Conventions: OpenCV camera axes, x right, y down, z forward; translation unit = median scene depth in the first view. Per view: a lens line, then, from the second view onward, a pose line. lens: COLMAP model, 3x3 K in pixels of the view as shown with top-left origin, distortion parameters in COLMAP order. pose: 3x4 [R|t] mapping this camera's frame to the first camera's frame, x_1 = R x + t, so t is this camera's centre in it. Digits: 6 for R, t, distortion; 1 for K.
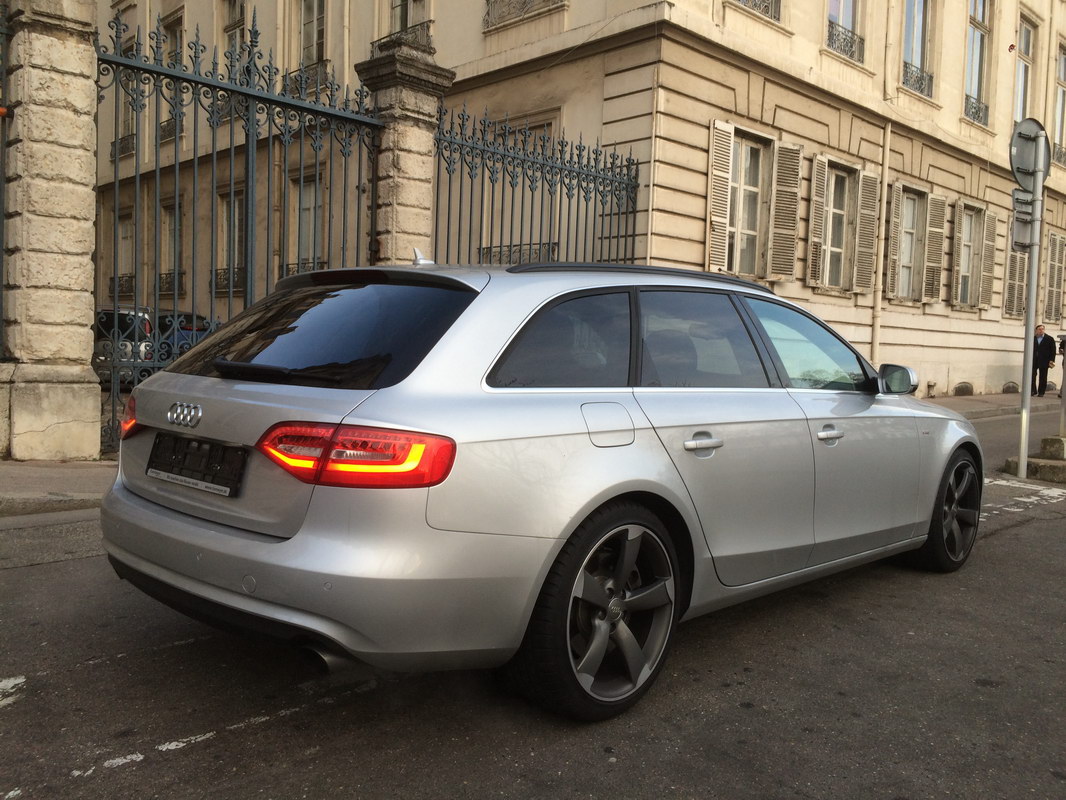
lens RADIAL K [[895.9, 0, 528.5], [0, 895.9, 398.1], [0, 0, 1]] dist [0.077639, -0.093155]
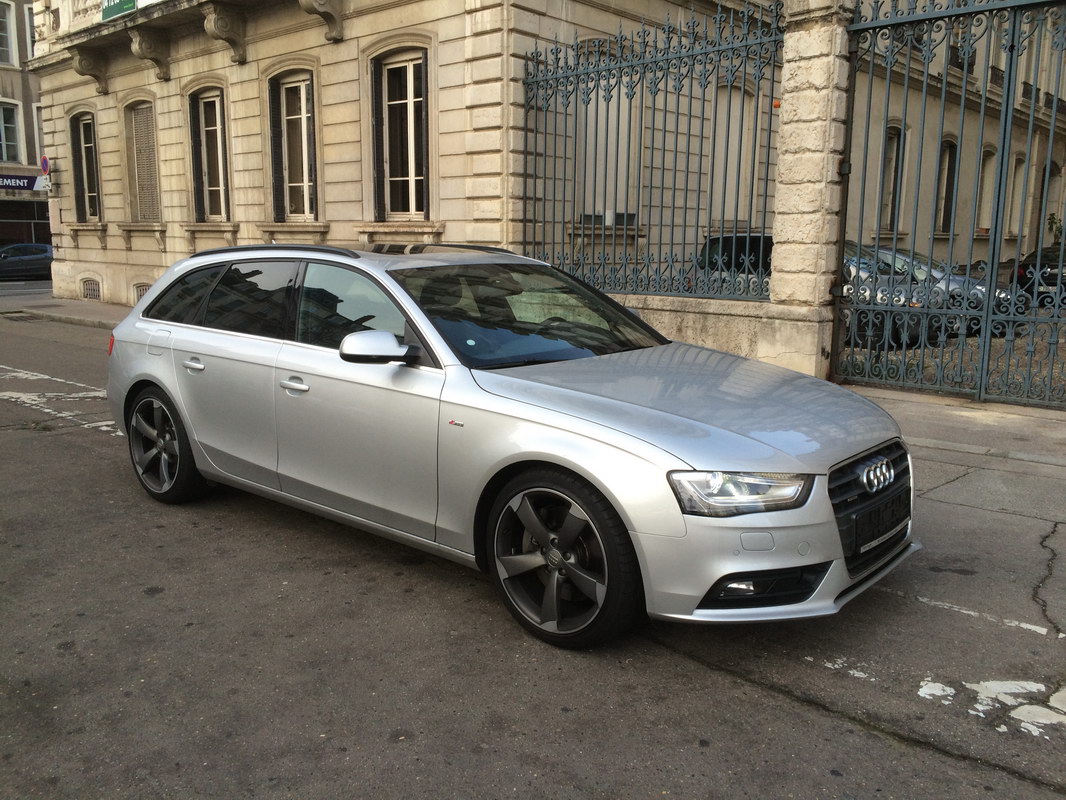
lens RADIAL K [[892.1, 0, 533.0], [0, 892.1, 400.0], [0, 0, 1]] dist [0.073665, -0.084757]
pose [[0.077707, 0.138870, -0.987257, 0.681896], [-0.062370, 0.988989, 0.134205, -0.051756], [0.995023, 0.051146, 0.085513, 0.558750]]
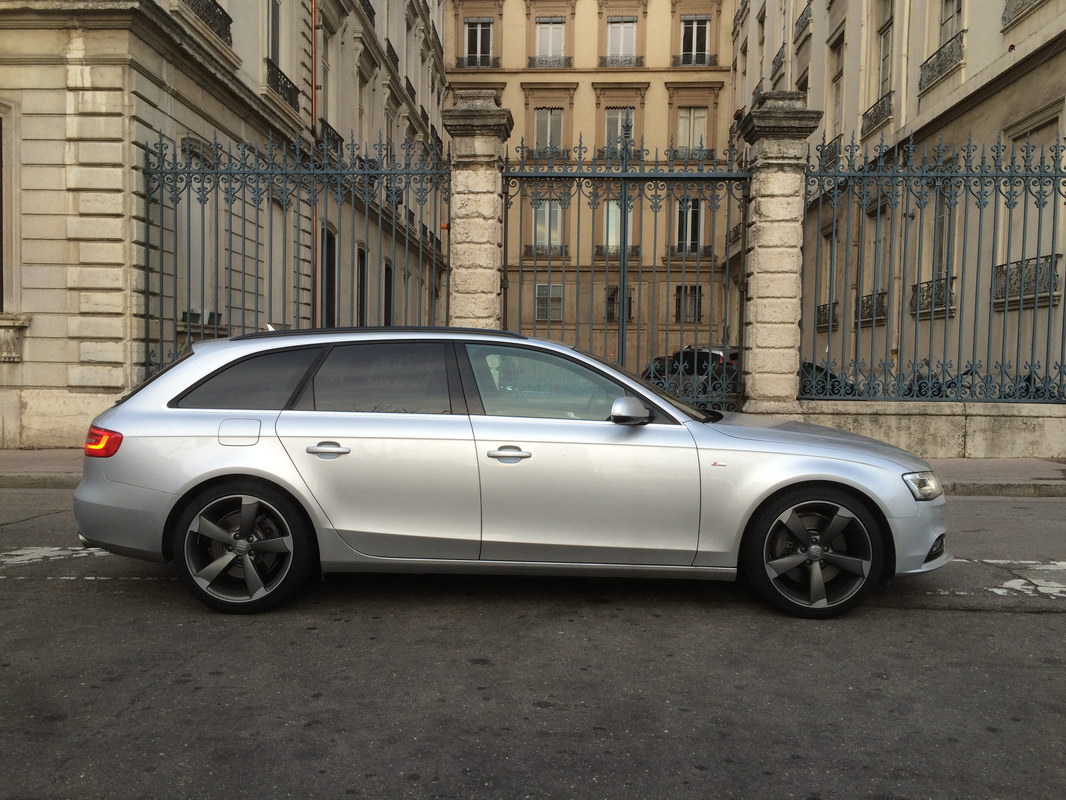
lens RADIAL K [[892.1, 0, 533.0], [0, 892.1, 400.0], [0, 0, 1]] dist [0.073665, -0.084757]
pose [[0.697581, 0.007075, -0.716471, 0.566545], [-0.029822, 0.999371, -0.019167, -0.004979], [0.715885, 0.034737, 0.697353, 0.084403]]
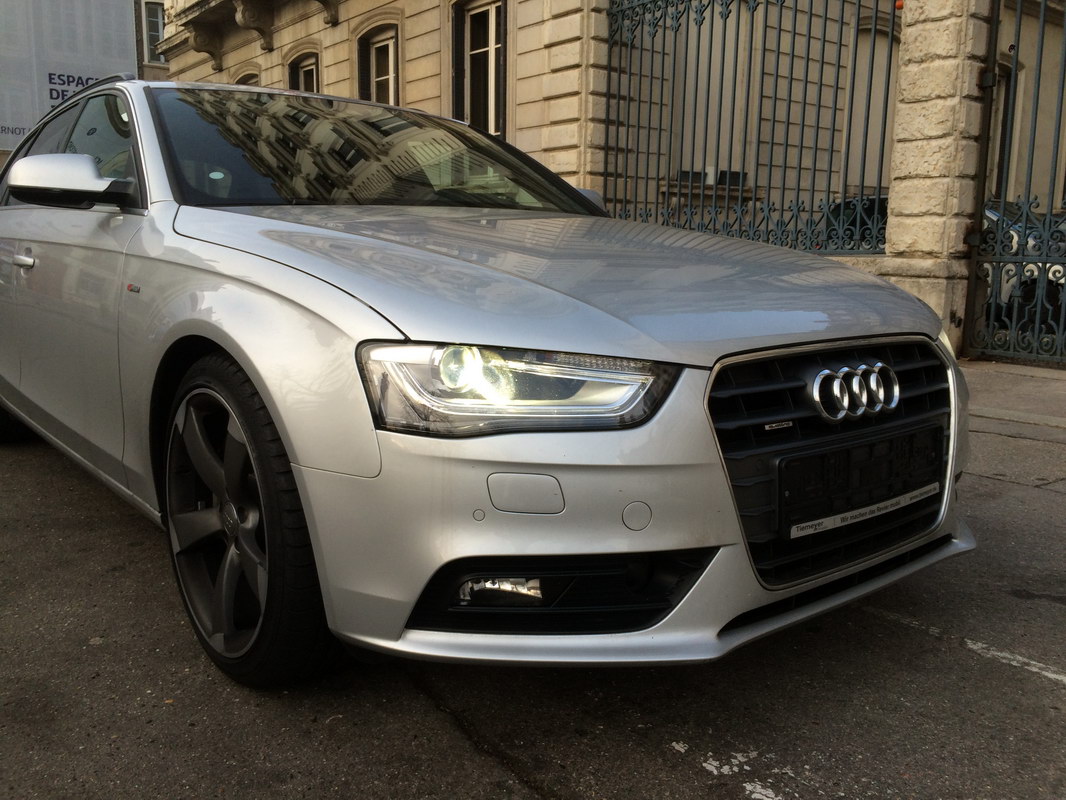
lens RADIAL K [[901.6, 0, 528.8], [0, 901.6, 392.7], [0, 0, 1]] dist [0.080652, -0.110848]
pose [[-0.098031, 0.123892, -0.987441, 0.502702], [-0.073344, 0.988623, 0.131322, 0.007456], [0.992477, 0.085296, -0.087829, 0.699551]]
